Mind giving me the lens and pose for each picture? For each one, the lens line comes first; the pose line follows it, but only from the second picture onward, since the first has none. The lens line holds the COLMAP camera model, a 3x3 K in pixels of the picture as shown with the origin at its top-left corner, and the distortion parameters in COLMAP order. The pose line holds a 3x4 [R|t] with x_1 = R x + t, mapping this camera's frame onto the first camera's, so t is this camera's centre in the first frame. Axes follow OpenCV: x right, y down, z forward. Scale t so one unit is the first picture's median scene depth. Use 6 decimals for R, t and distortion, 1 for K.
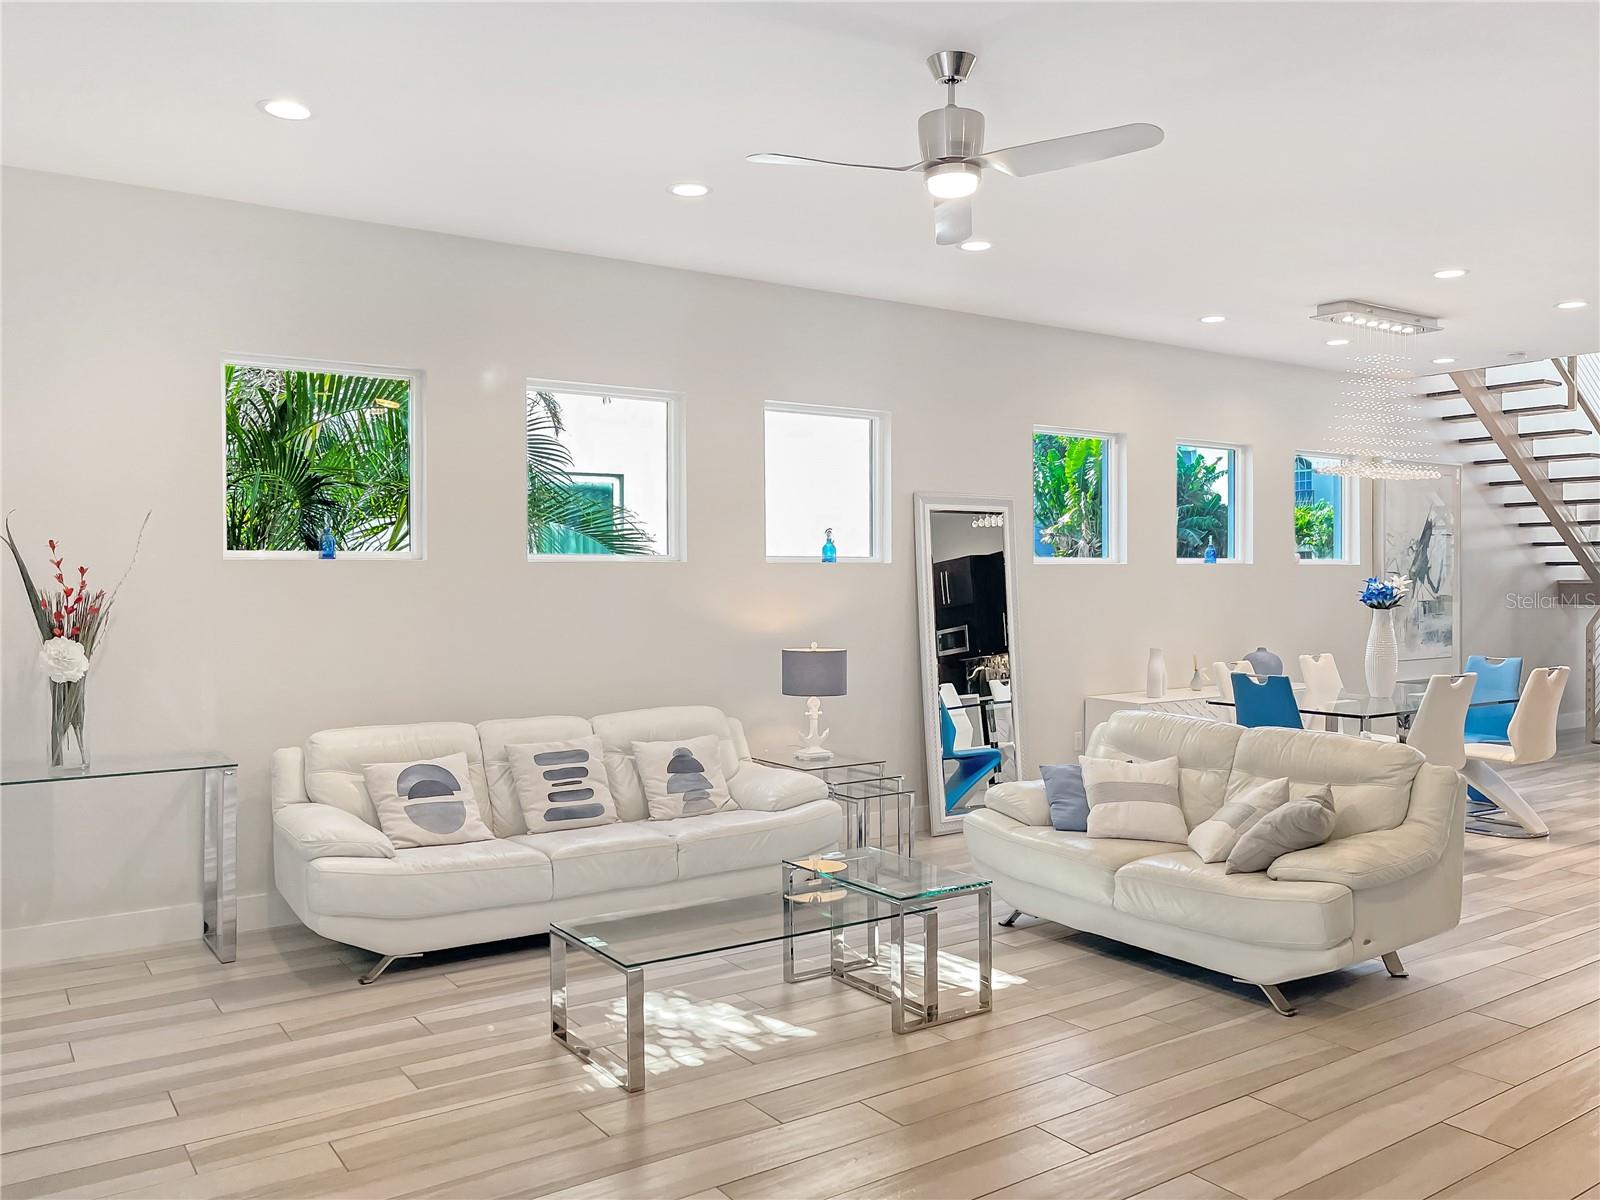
lens RADIAL K [[1254.8, 0, 793.3], [0, 1254.8, 591.2], [0, 0, 1]] dist [-0.057102, 0.096143]
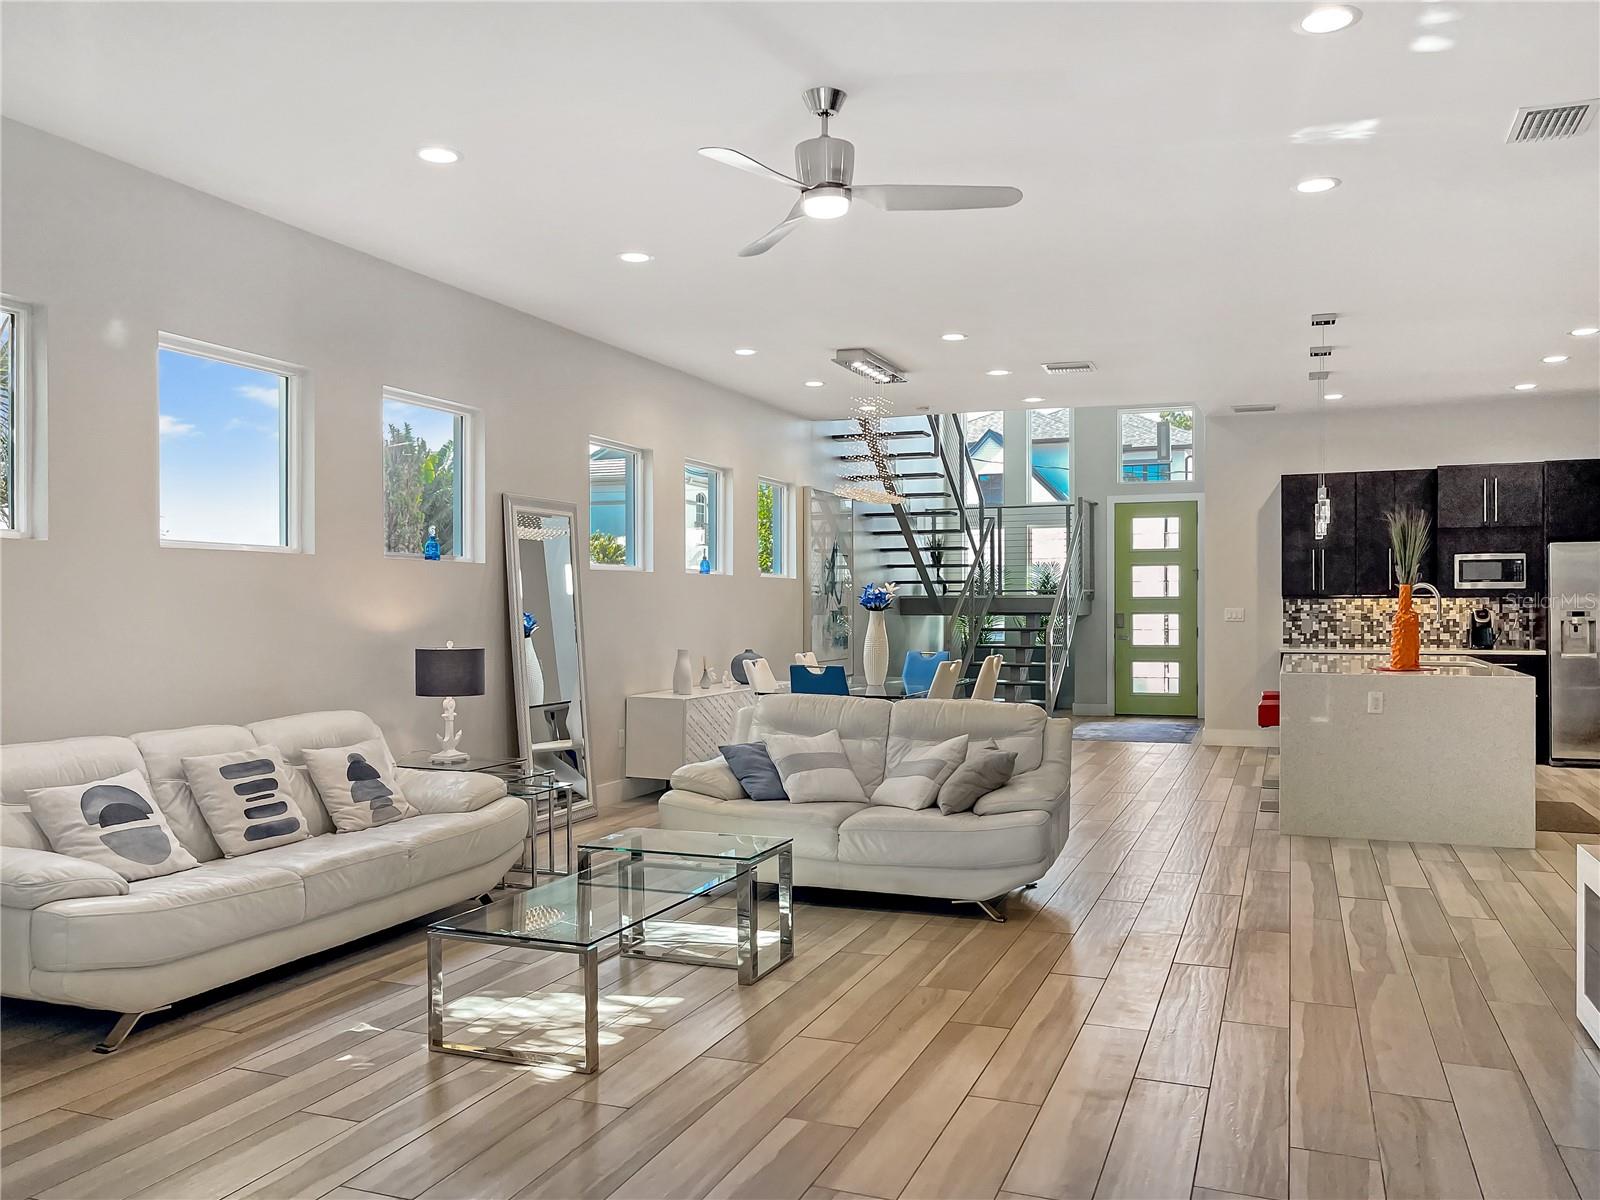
lens RADIAL K [[1254.8, 0, 809.6], [0, 1254.8, 605.6], [0, 0, 1]] dist [-0.057102, 0.096143]
pose [[0.828387, 0.001749, 0.560153, -0.364134], [0.004678, 0.999939, -0.010041, 0.030583], [-0.560136, 0.010938, 0.828328, 0.061146]]
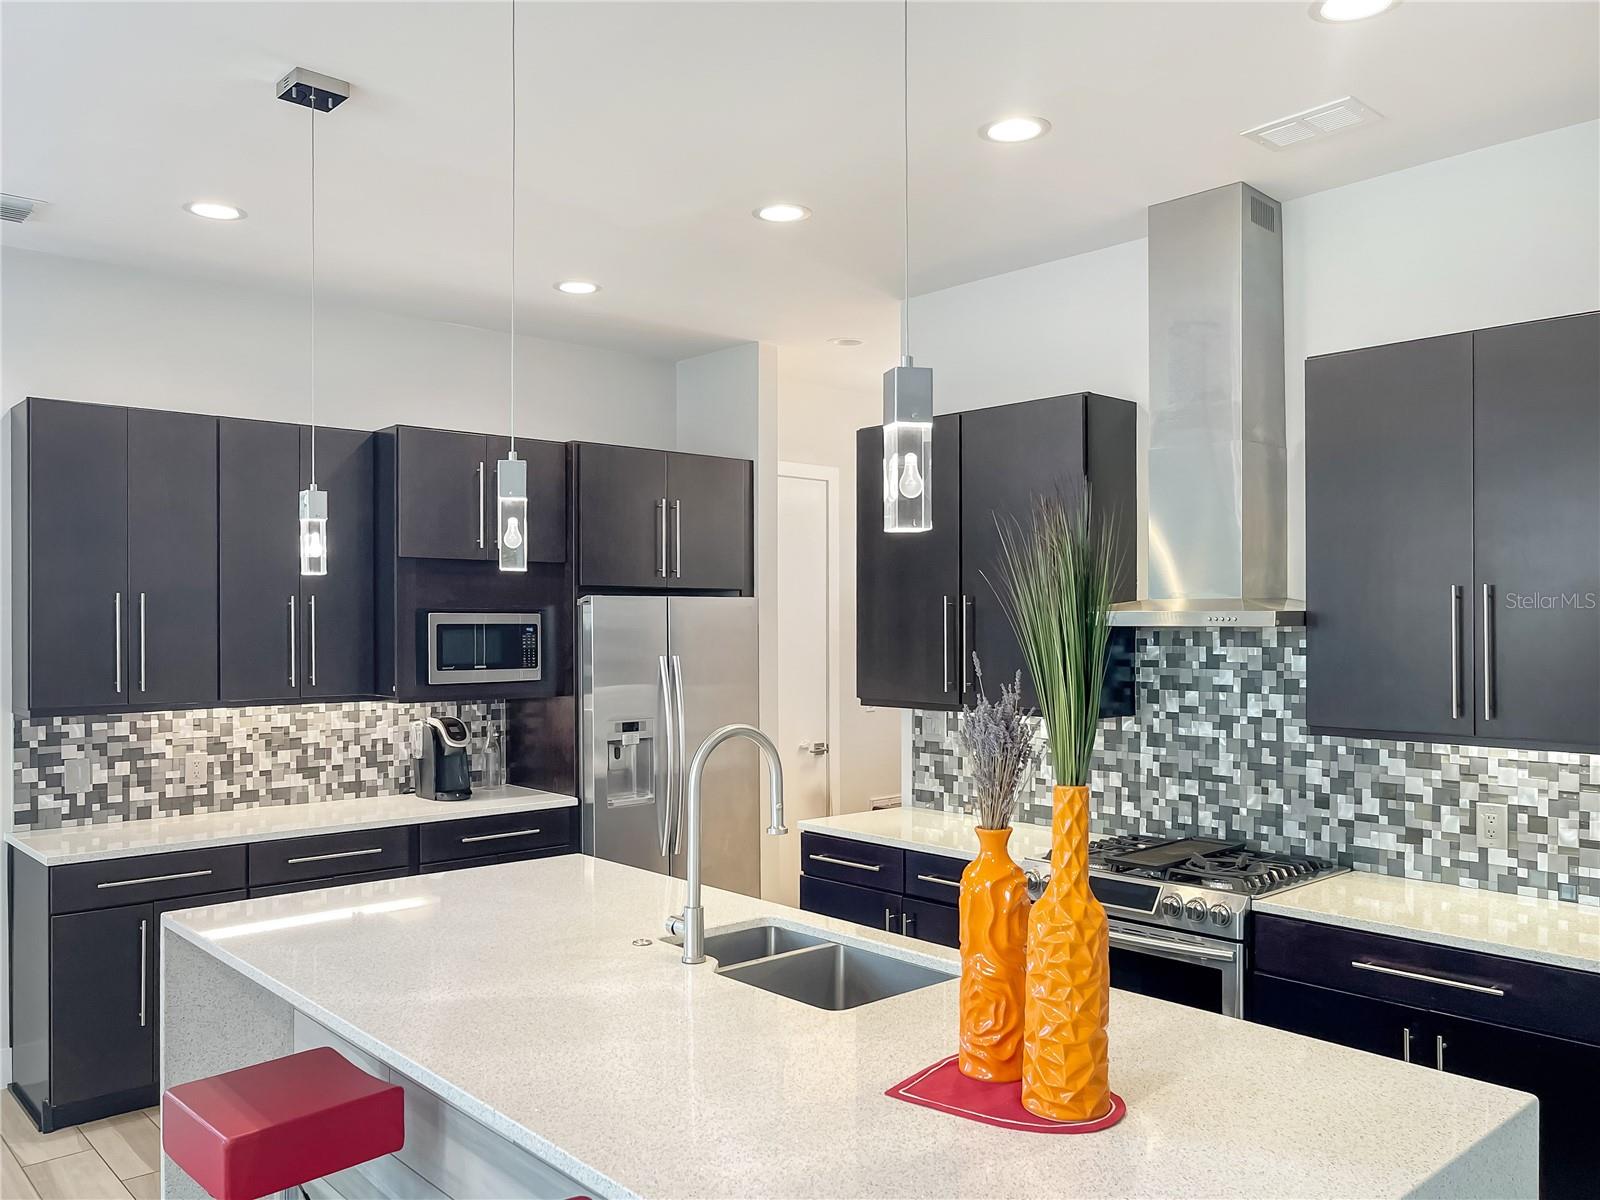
lens RADIAL K [[1254.8, 0, 793.7], [0, 1254.8, 639.2], [0, 0, 1]] dist [-0.057102, 0.096143]
pose [[-0.123704, -0.009713, 0.992272, 0.609048], [0.009294, 0.999897, 0.010946, -0.052633], [-0.992276, 0.010576, -0.123601, 0.961909]]
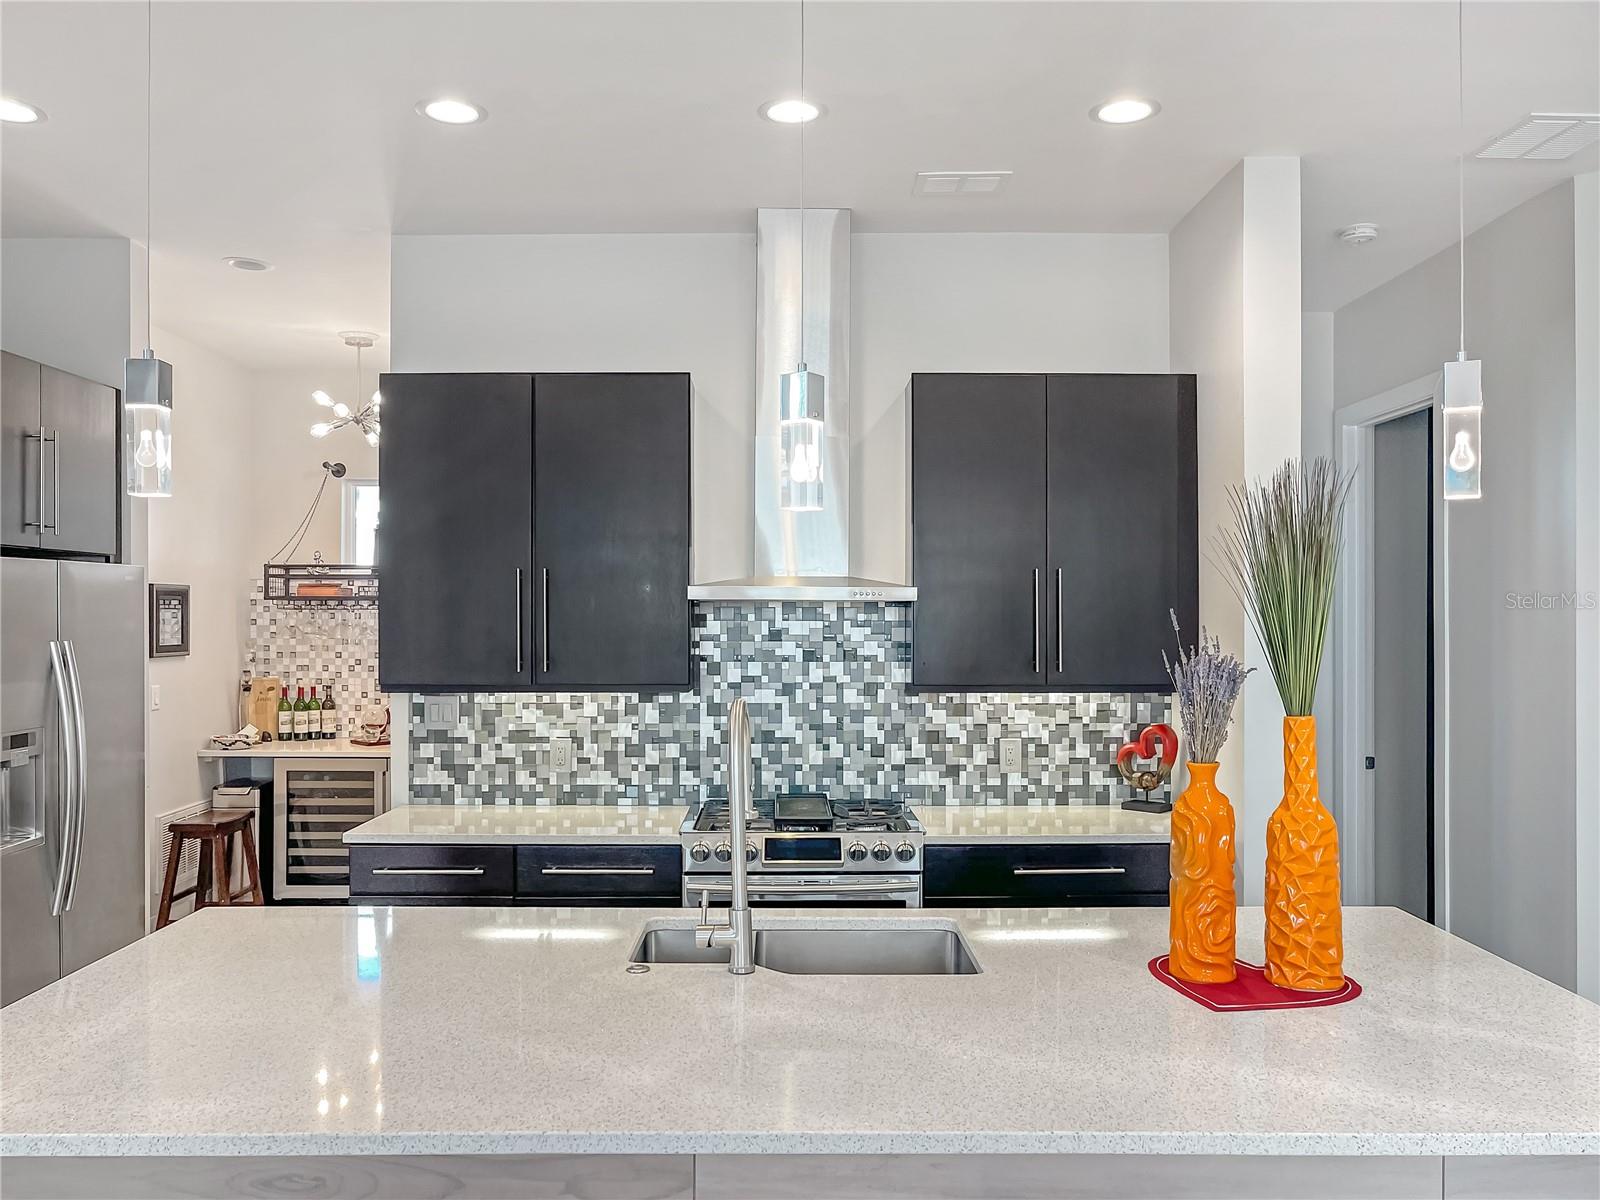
lens RADIAL K [[1254.8, 0, 784.9], [0, 1254.8, 614.0], [0, 0, 1]] dist [-0.057102, 0.096143]
pose [[-0.824859, -0.000485, 0.565338, 0.879239], [0.005772, 0.999940, 0.009280, -0.049398], [-0.565309, 0.010918, -0.824807, 1.343294]]
